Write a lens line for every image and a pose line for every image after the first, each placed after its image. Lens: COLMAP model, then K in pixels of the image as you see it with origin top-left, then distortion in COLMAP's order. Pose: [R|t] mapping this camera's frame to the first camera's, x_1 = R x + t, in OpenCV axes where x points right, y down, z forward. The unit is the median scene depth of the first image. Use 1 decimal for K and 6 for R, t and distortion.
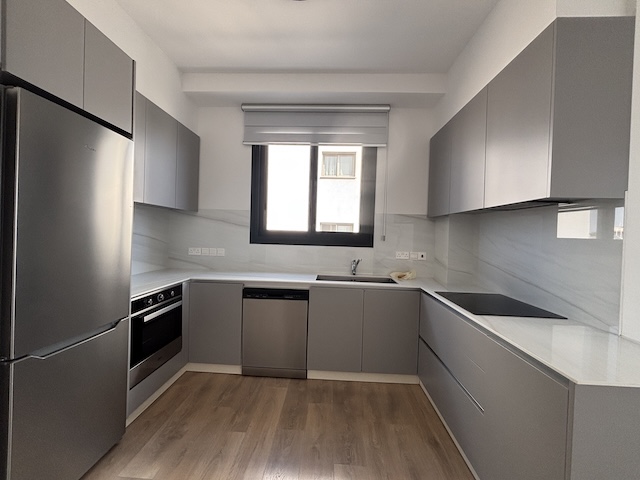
lens RADIAL K [[257.7, 0, 318.0], [0, 257.7, 236.7], [0, 0, 1]] dist [0.001062, -0.001072]
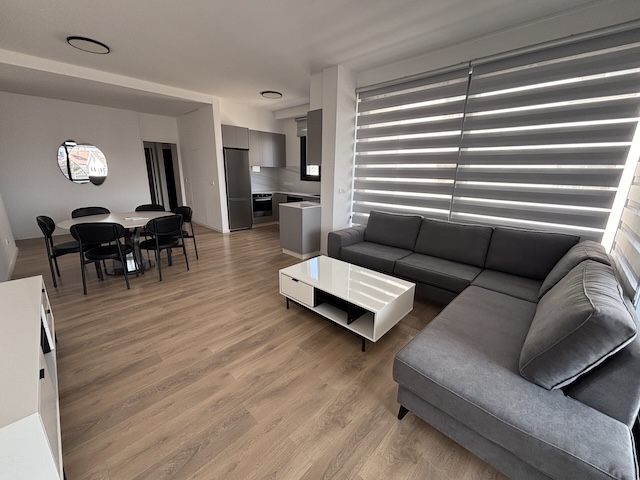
lens RADIAL K [[257.7, 0, 320.4], [0, 257.7, 237.3], [0, 0, 1]] dist [0.001062, -0.001072]
pose [[0.749665, 0.148690, -0.644898, 1.545797], [-0.003921, 0.975416, 0.220337, 0.015382], [0.661806, -0.162650, 0.731818, -0.731887]]
